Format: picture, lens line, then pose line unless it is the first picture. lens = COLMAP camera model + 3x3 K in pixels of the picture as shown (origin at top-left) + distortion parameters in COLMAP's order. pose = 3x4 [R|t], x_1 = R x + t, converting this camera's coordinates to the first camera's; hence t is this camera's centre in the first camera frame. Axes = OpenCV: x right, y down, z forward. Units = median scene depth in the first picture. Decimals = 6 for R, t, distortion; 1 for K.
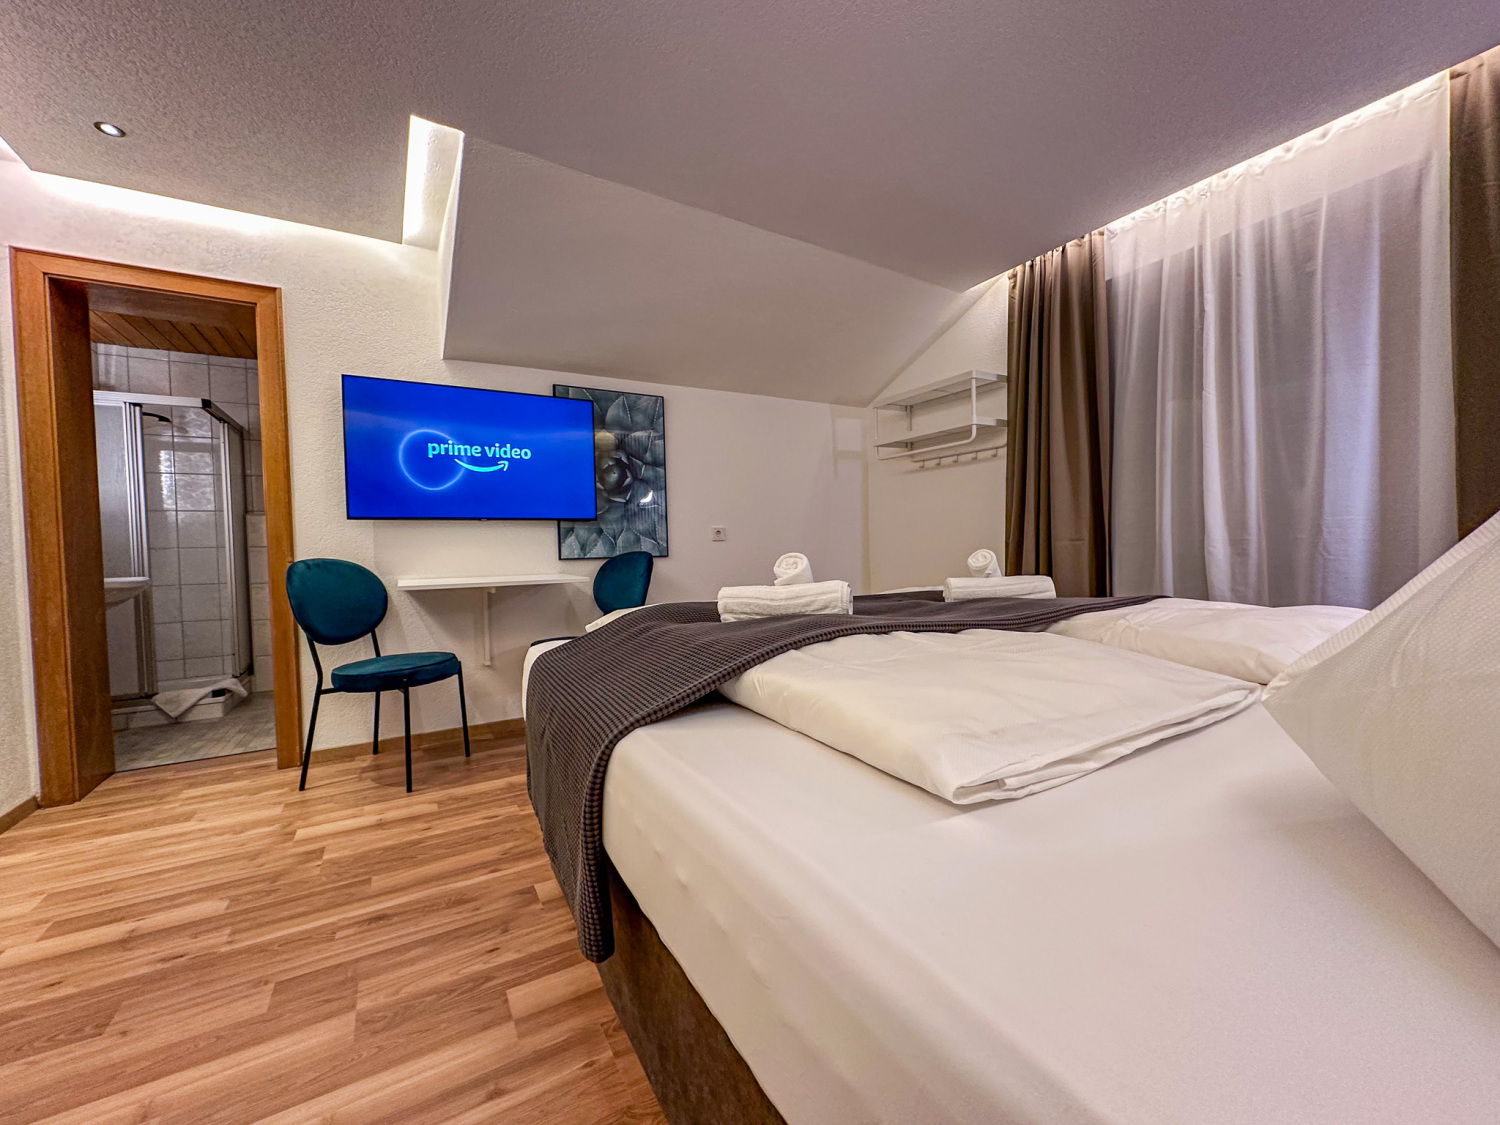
lens RADIAL K [[601.4, 0, 750.0], [0, 601.4, 562.5], [0, 0, 1]] dist [-0.003419, -0.000300]
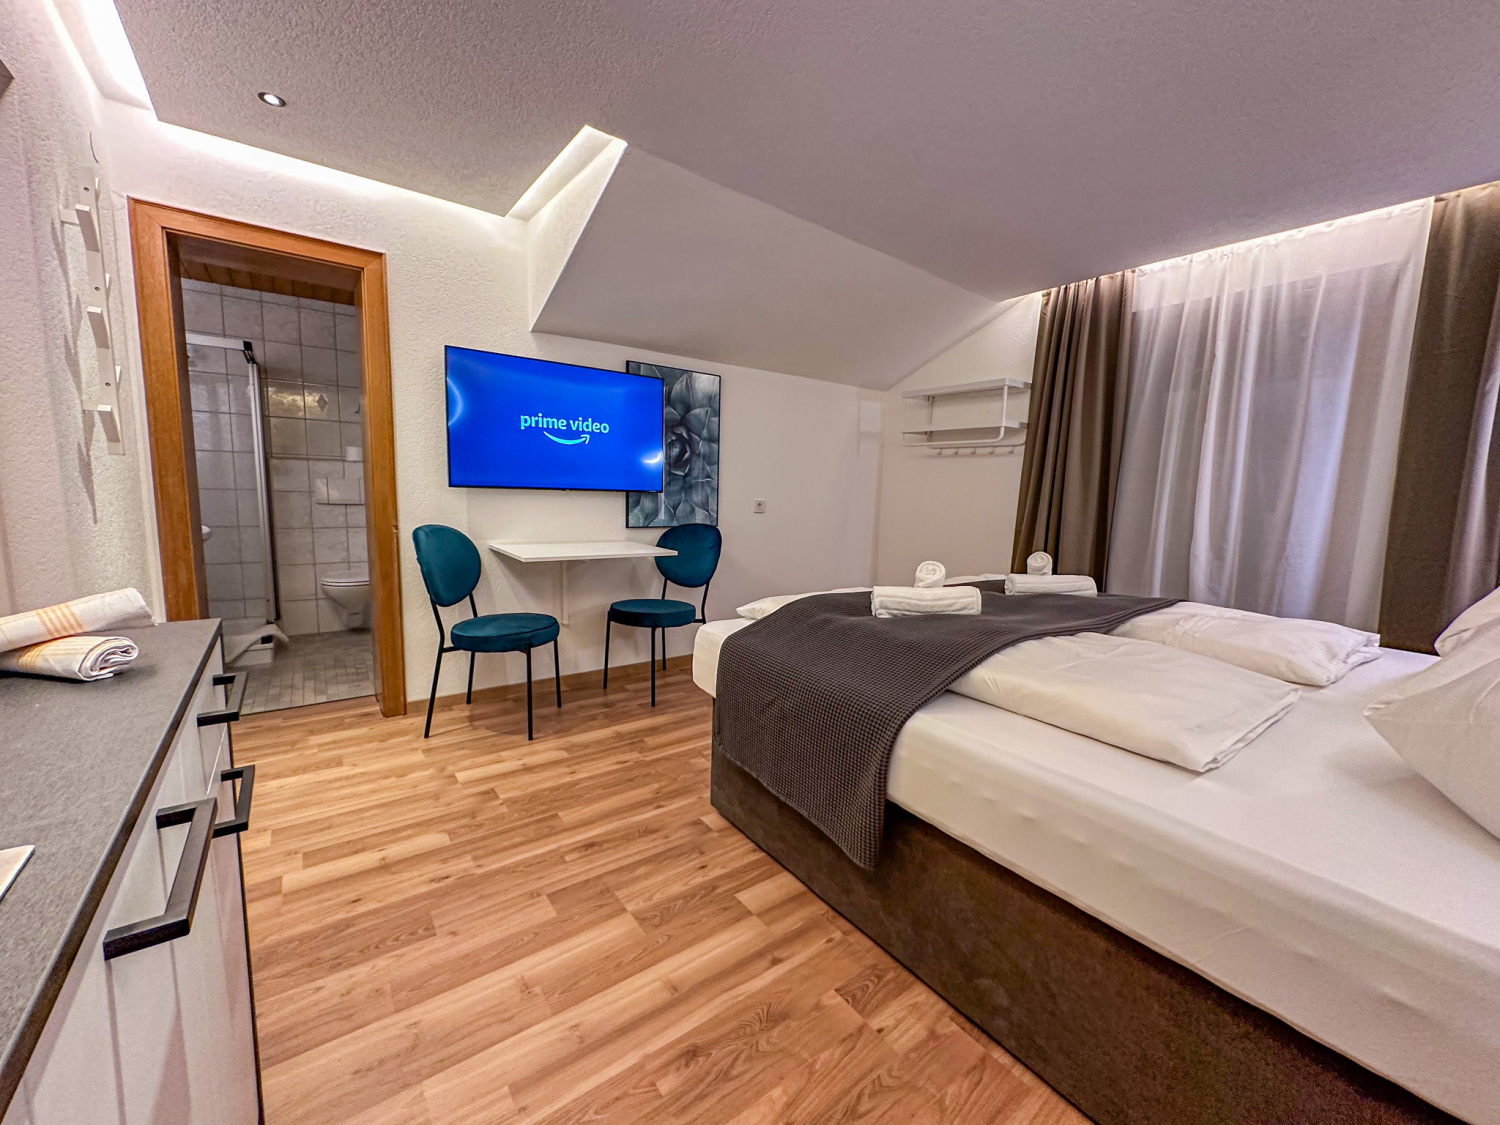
lens RADIAL K [[601.4, 0, 750.0], [0, 601.4, 562.5], [0, 0, 1]] dist [-0.003419, -0.000300]
pose [[0.992227, 0.040242, 0.117751, -0.312314], [-0.051449, 0.994267, 0.093739, -0.077374], [-0.113303, -0.099069, 0.988609, -0.132196]]
